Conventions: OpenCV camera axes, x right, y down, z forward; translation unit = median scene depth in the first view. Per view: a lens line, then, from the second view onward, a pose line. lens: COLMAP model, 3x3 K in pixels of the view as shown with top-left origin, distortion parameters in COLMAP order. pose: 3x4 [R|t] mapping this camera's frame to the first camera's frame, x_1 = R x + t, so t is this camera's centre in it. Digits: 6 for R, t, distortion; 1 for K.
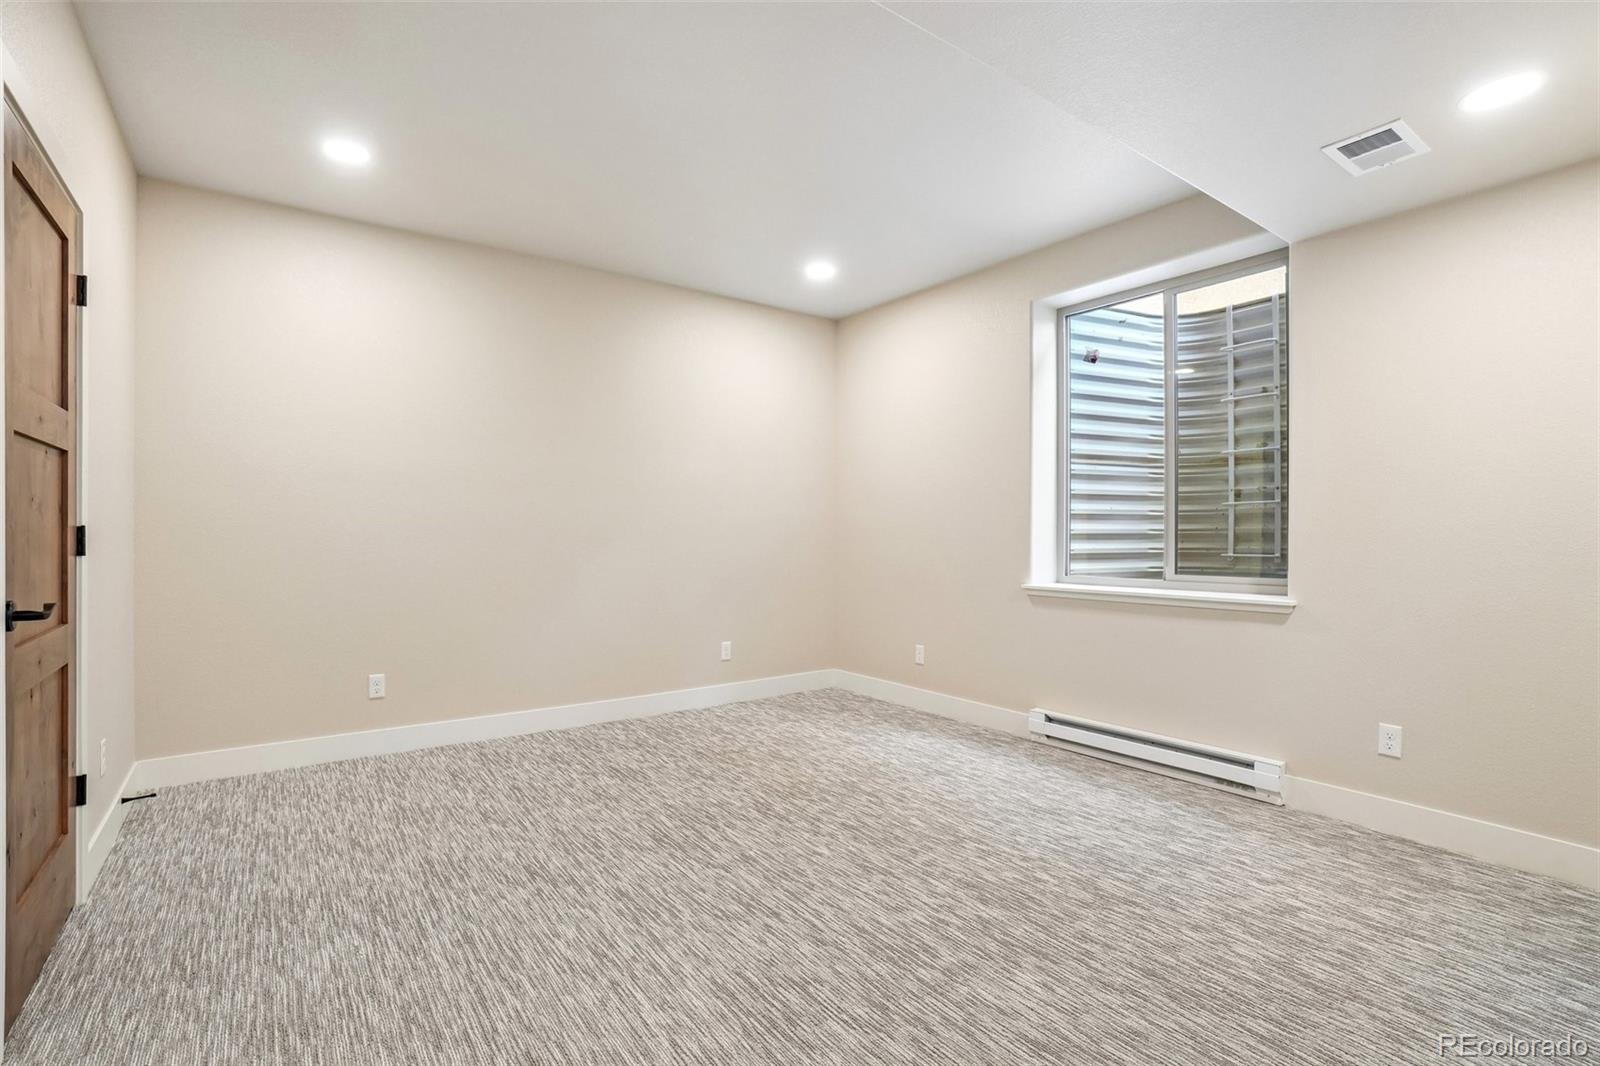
lens RADIAL K [[718.3, 0, 800.0], [0, 718.3, 533.0], [0, 0, 1]] dist [-0.000432, 0.000254]
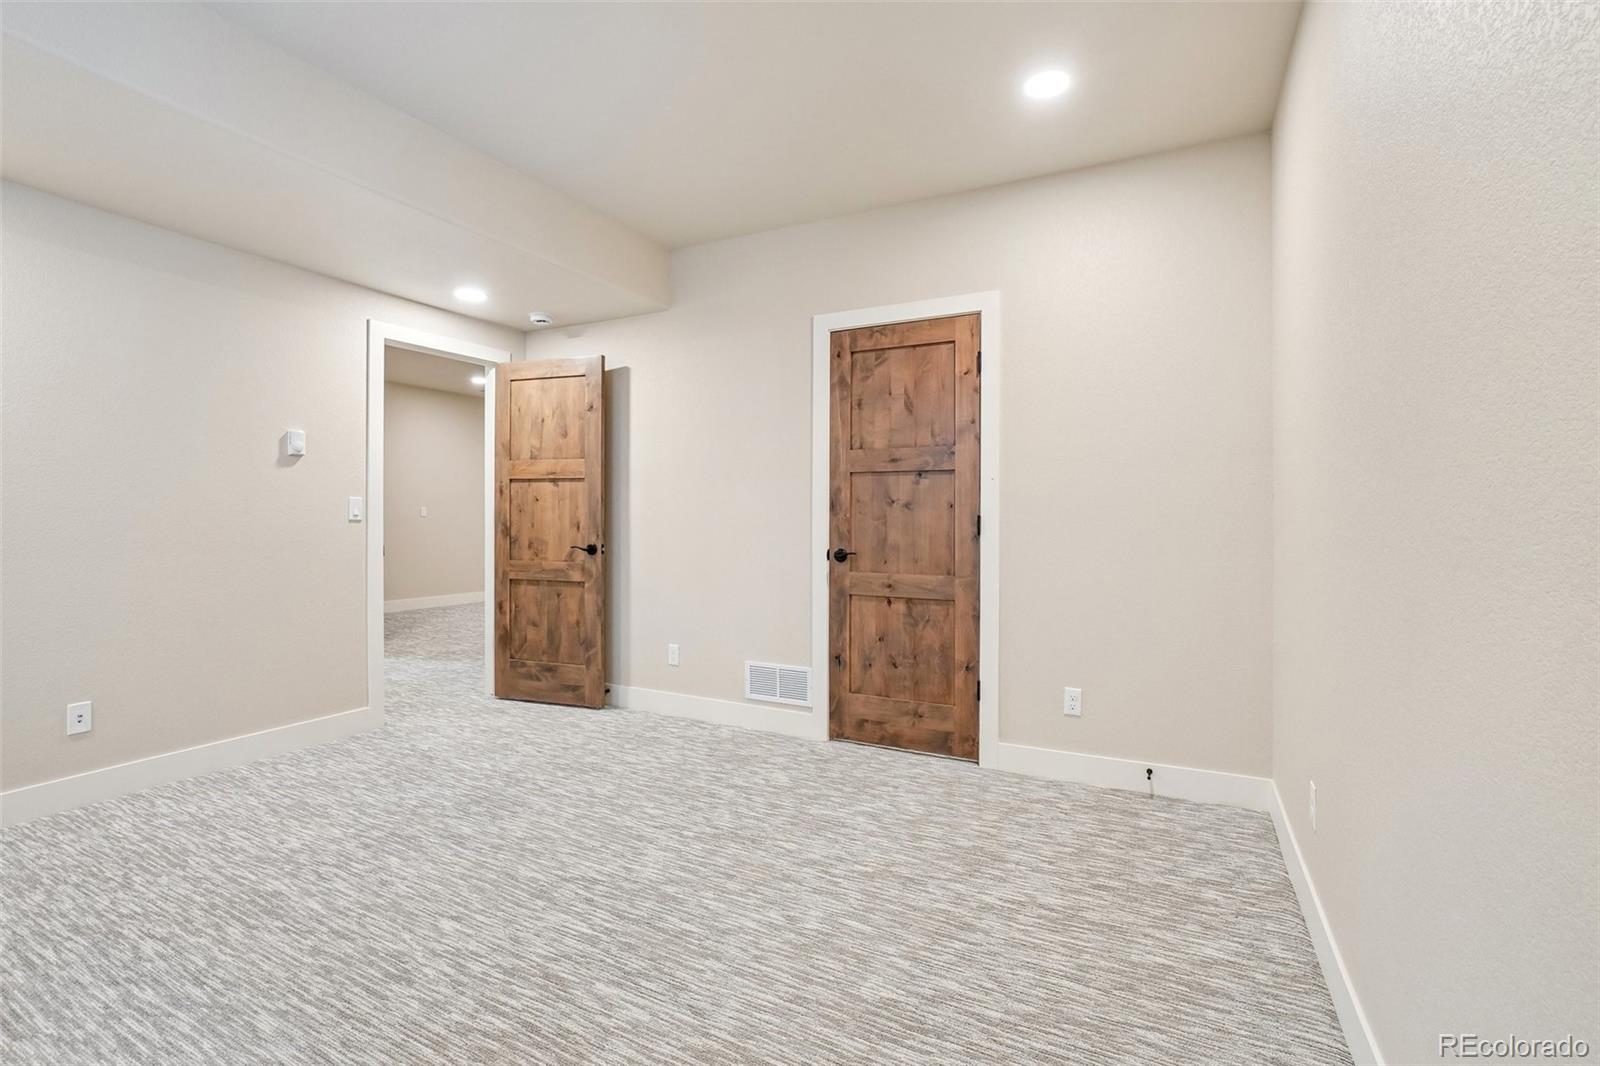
lens RADIAL K [[718.3, 0, 800.0], [0, 718.3, 533.0], [0, 0, 1]] dist [-0.000432, 0.000254]
pose [[-0.895570, 0.004187, -0.444900, 0.034156], [-0.006289, 0.999737, 0.022067, -0.018724], [0.444875, 0.022561, -0.895308, 1.837115]]
